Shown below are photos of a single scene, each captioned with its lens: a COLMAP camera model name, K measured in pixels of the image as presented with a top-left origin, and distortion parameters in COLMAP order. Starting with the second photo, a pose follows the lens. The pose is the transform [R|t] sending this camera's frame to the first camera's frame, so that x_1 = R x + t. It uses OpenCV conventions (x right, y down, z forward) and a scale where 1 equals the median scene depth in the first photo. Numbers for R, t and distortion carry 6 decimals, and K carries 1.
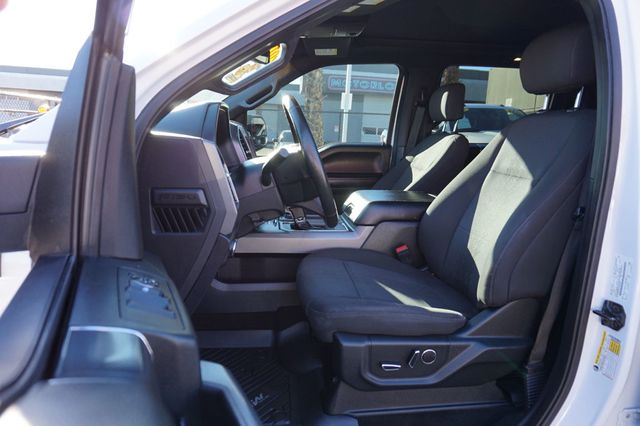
lens RADIAL K [[436.4, 0, 320.0], [0, 436.4, 213.0], [0, 0, 1]] dist [-0.032917, 0.021239]
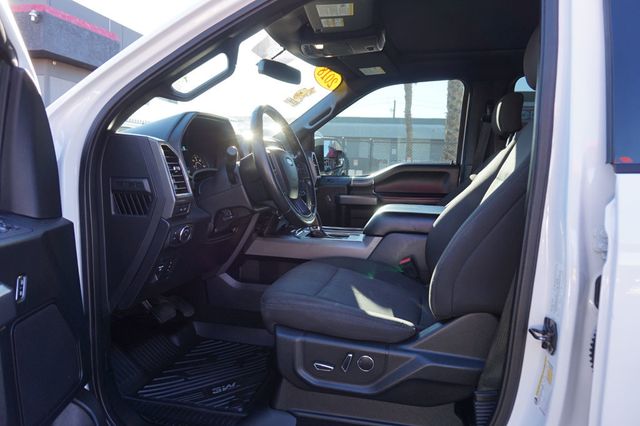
lens RADIAL K [[436.4, 0, 320.0], [0, 436.4, 213.0], [0, 0, 1]] dist [-0.032917, 0.021239]
pose [[0.935086, 0.029723, -0.353172, 0.480850], [-0.058761, 0.995688, -0.071782, 0.078268], [0.349515, 0.087874, 0.932801, 0.053550]]
